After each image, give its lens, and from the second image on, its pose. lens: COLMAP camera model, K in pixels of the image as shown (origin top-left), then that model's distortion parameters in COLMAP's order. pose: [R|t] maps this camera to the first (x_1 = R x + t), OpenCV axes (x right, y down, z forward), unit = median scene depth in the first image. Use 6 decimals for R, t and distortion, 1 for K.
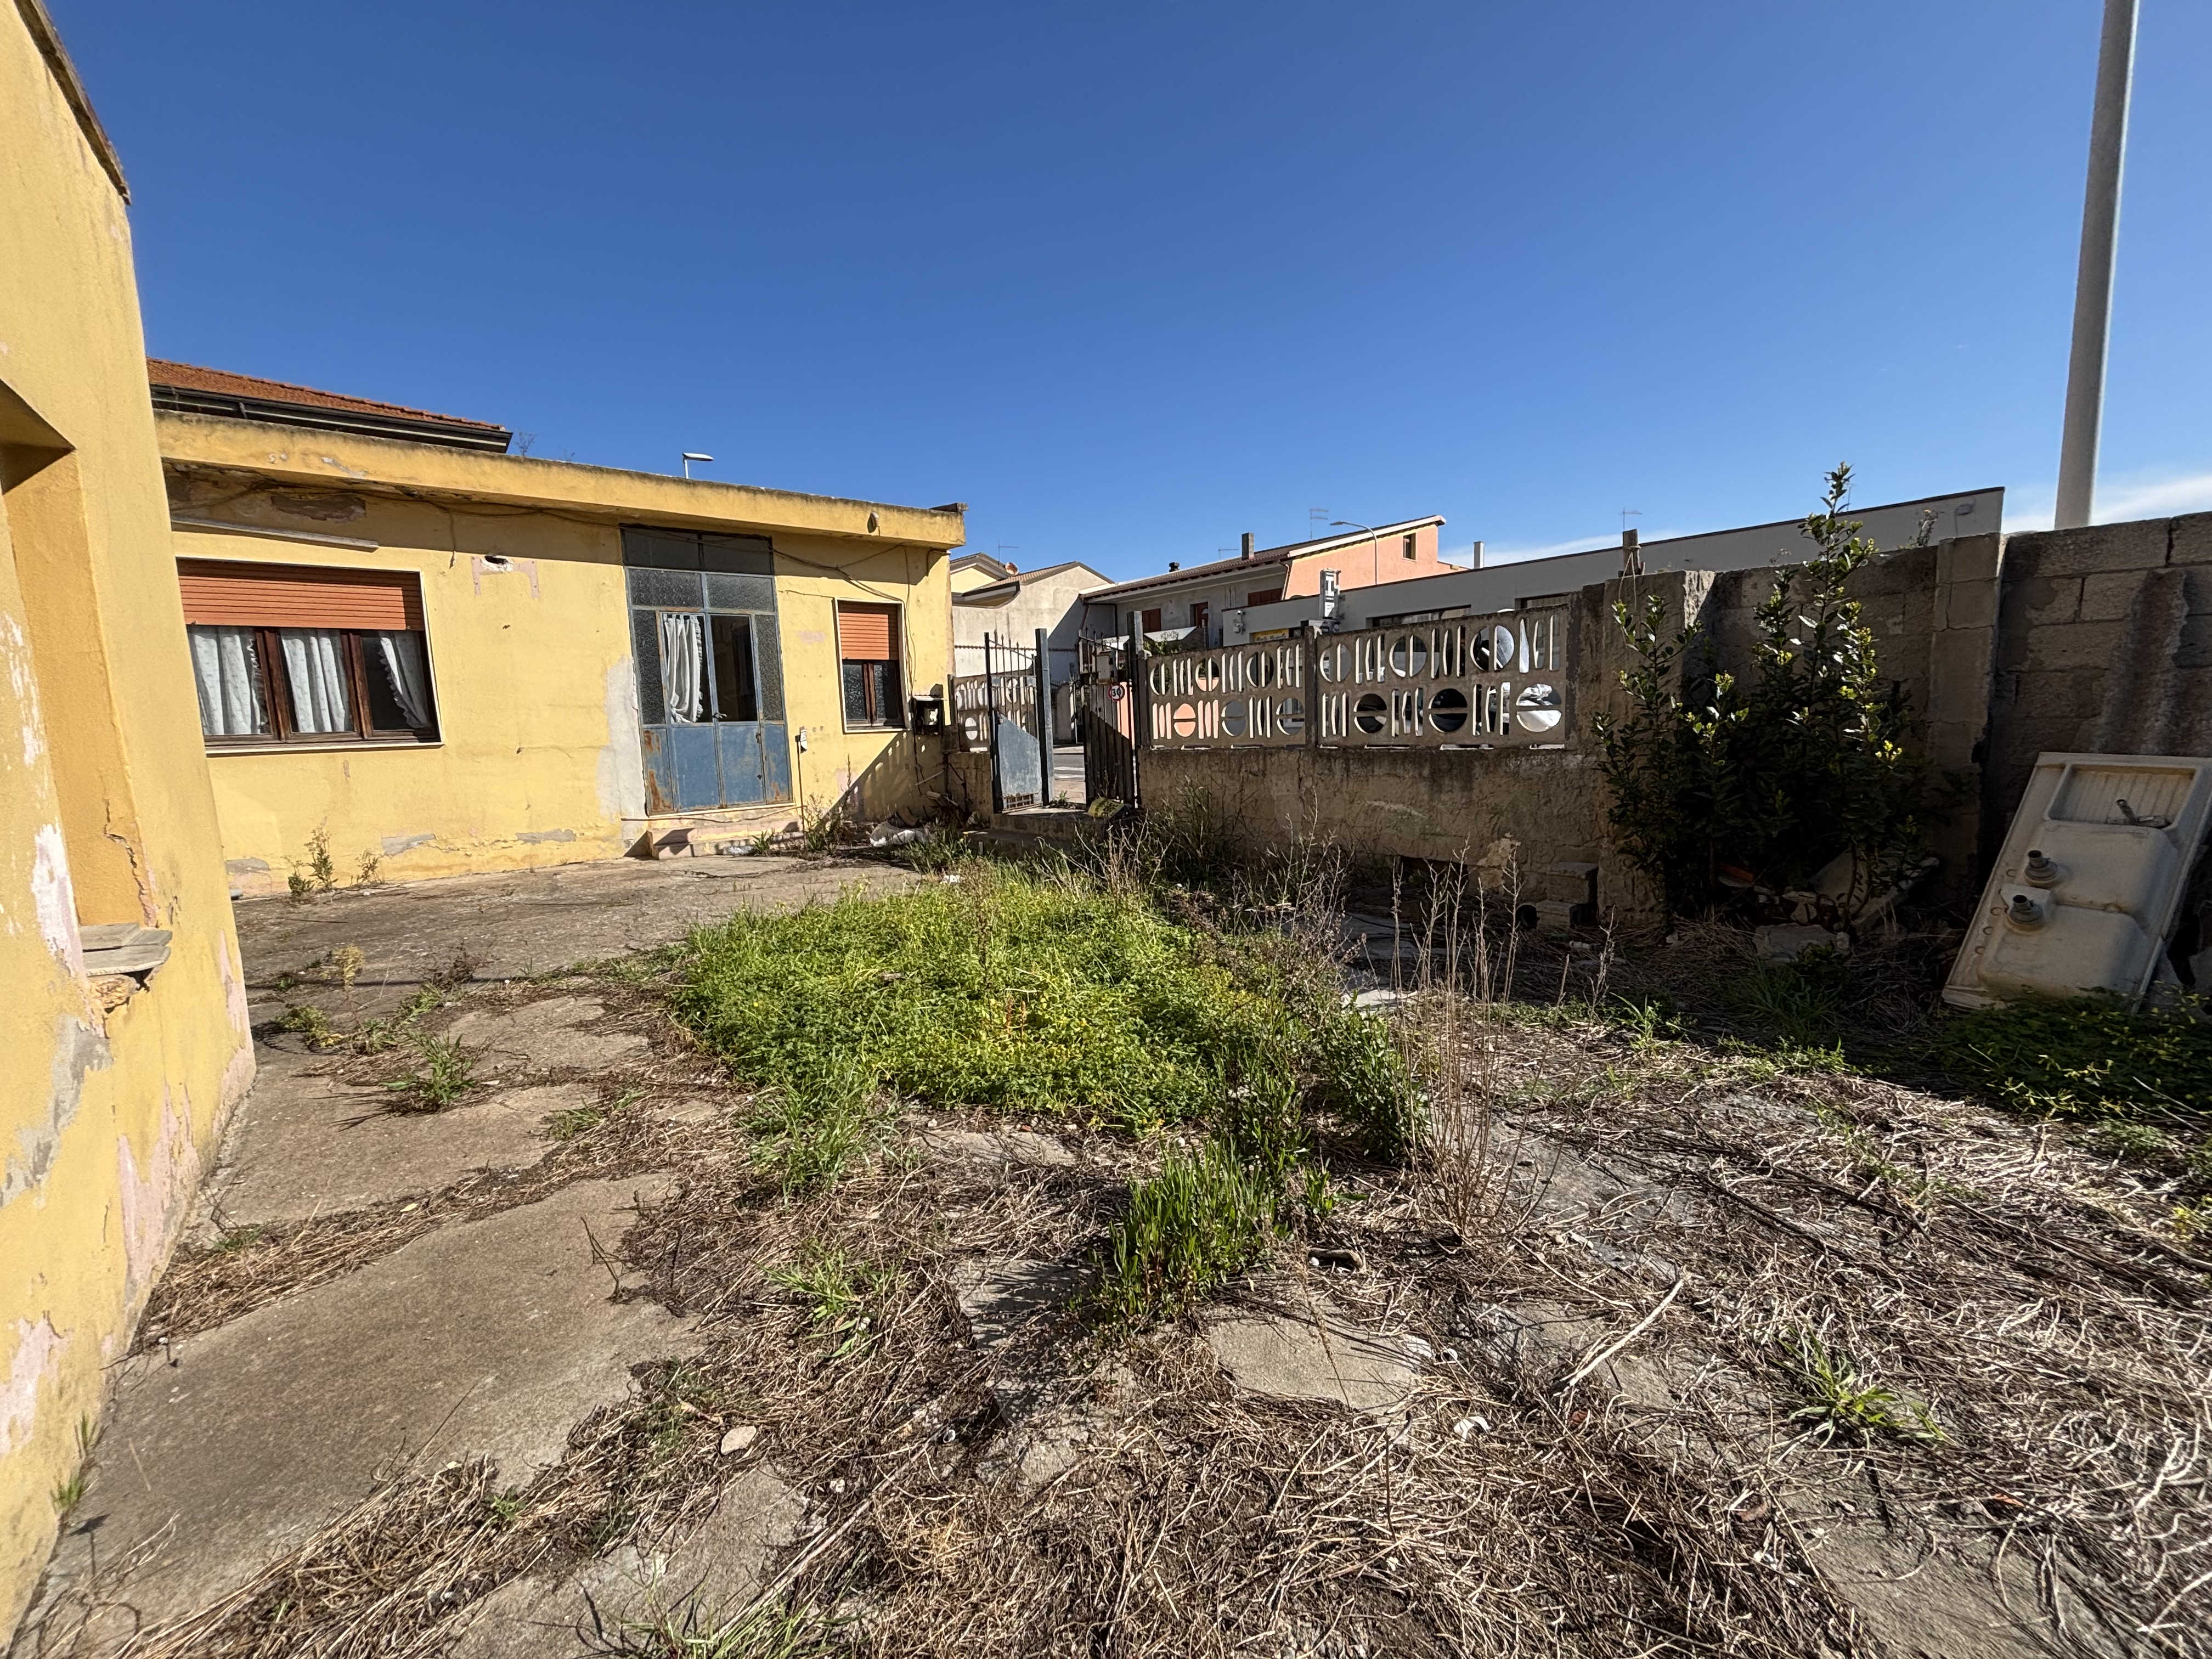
lens RADIAL K [[887.2, 0, 1099.5], [0, 887.2, 832.4], [0, 0, 1]] dist [-0.000154, -0.000290]
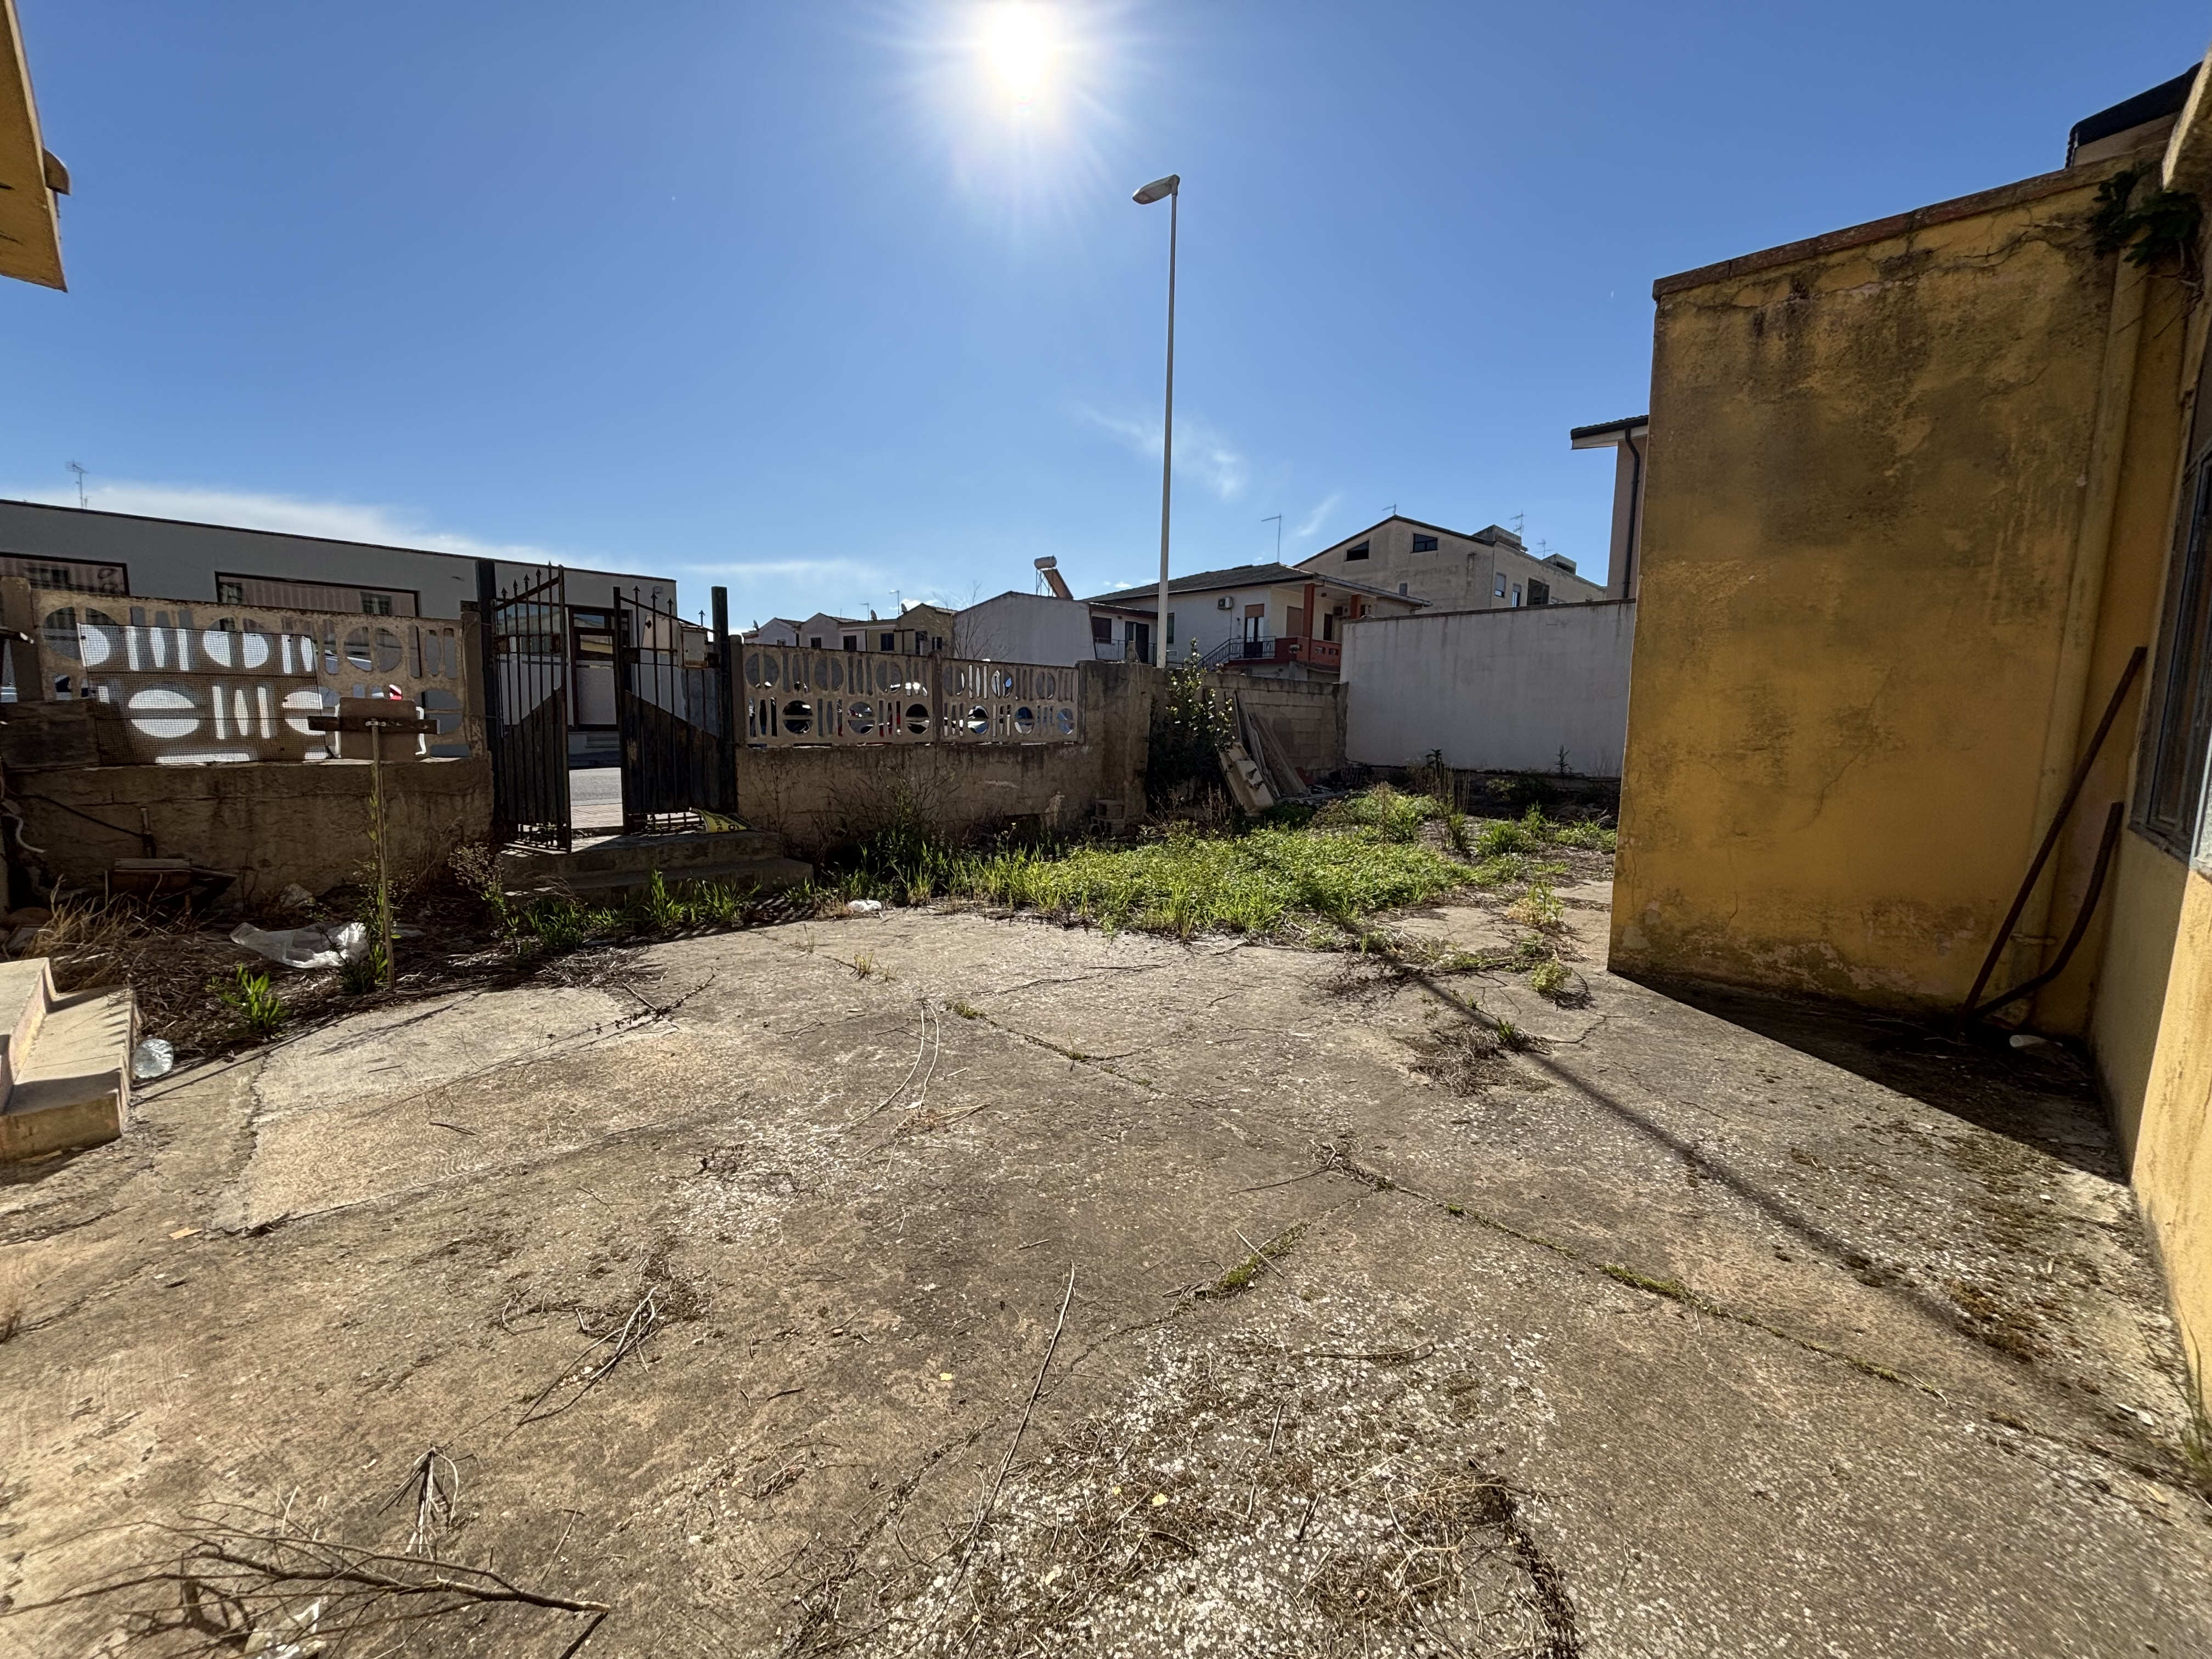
lens RADIAL K [[887.2, 0, 1103.8], [0, 887.2, 827.4], [0, 0, 1]] dist [-0.000154, -0.000290]
pose [[-0.129021, -0.085453, 0.987953, -0.799988], [0.116896, 0.988023, 0.100725, -0.059250], [-0.984728, 0.128484, -0.117487, 0.707300]]
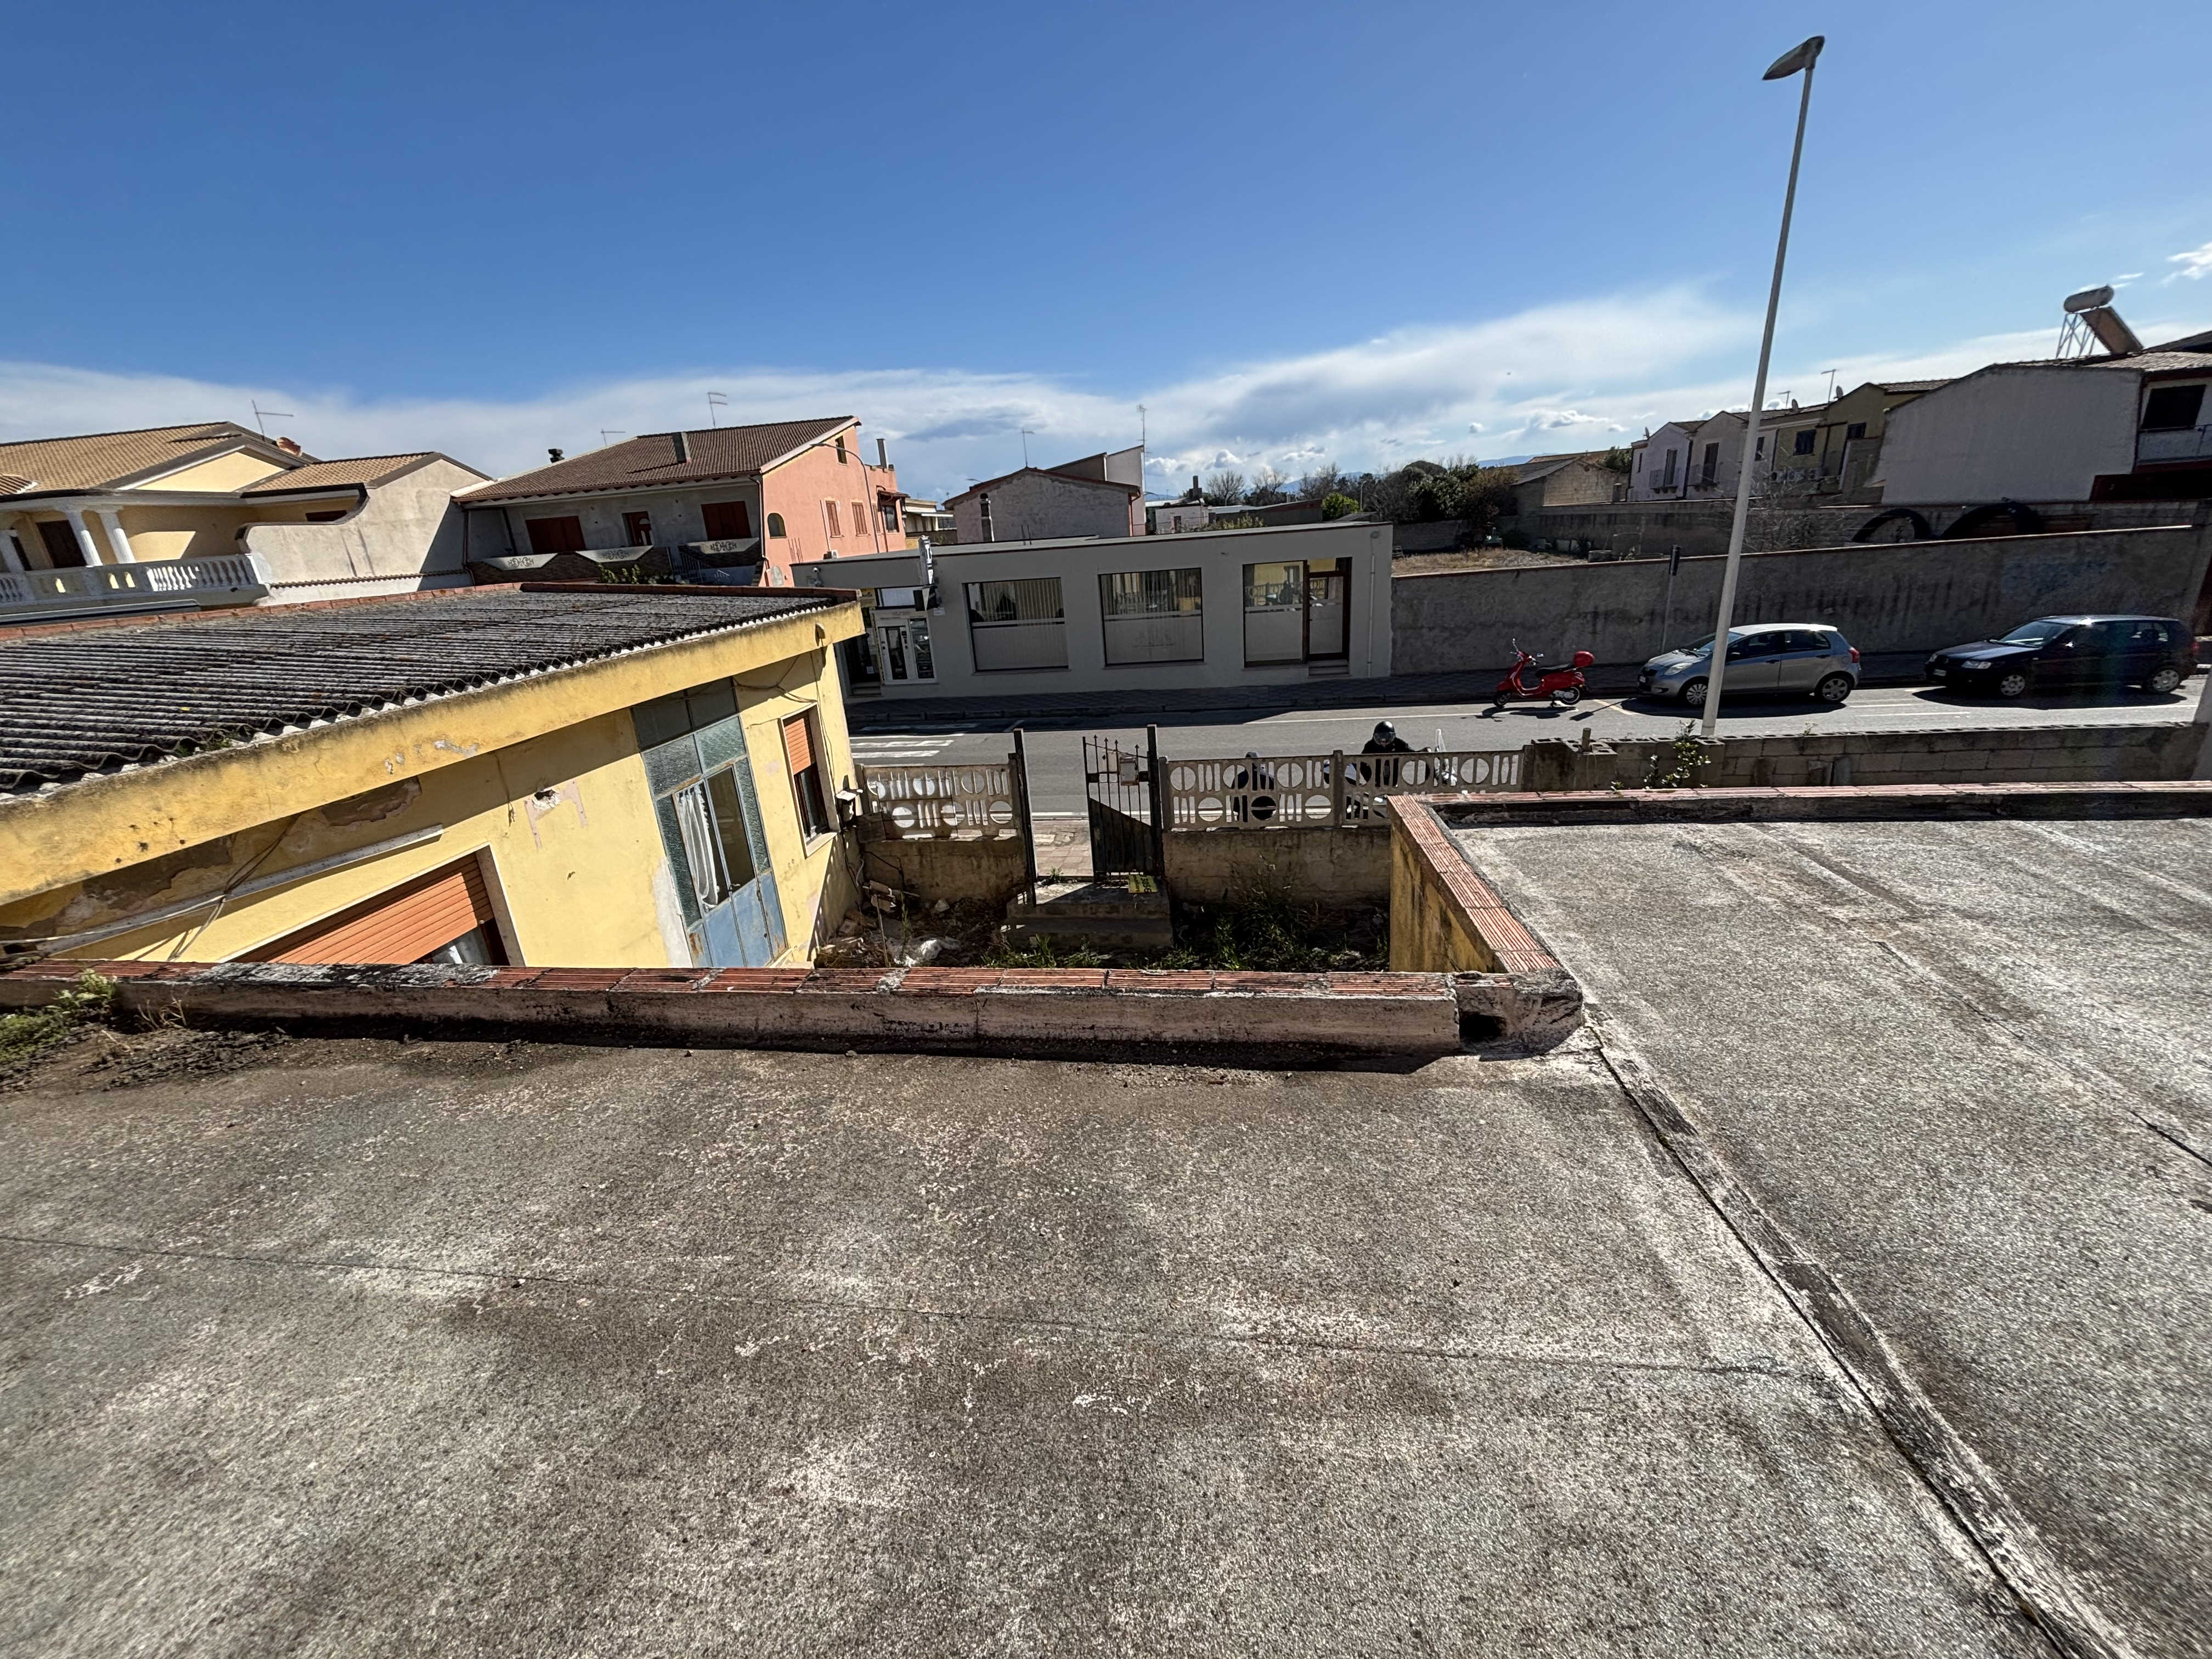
lens RADIAL K [[887.2, 0, 1100.6], [0, 887.2, 837.5], [0, 0, 1]] dist [-0.000154, -0.000290]
pose [[0.736407, -0.241119, 0.632112, -0.749455], [0.130287, 0.967387, 0.217226, -0.342882], [-0.663875, -0.077611, 0.743806, 0.125380]]
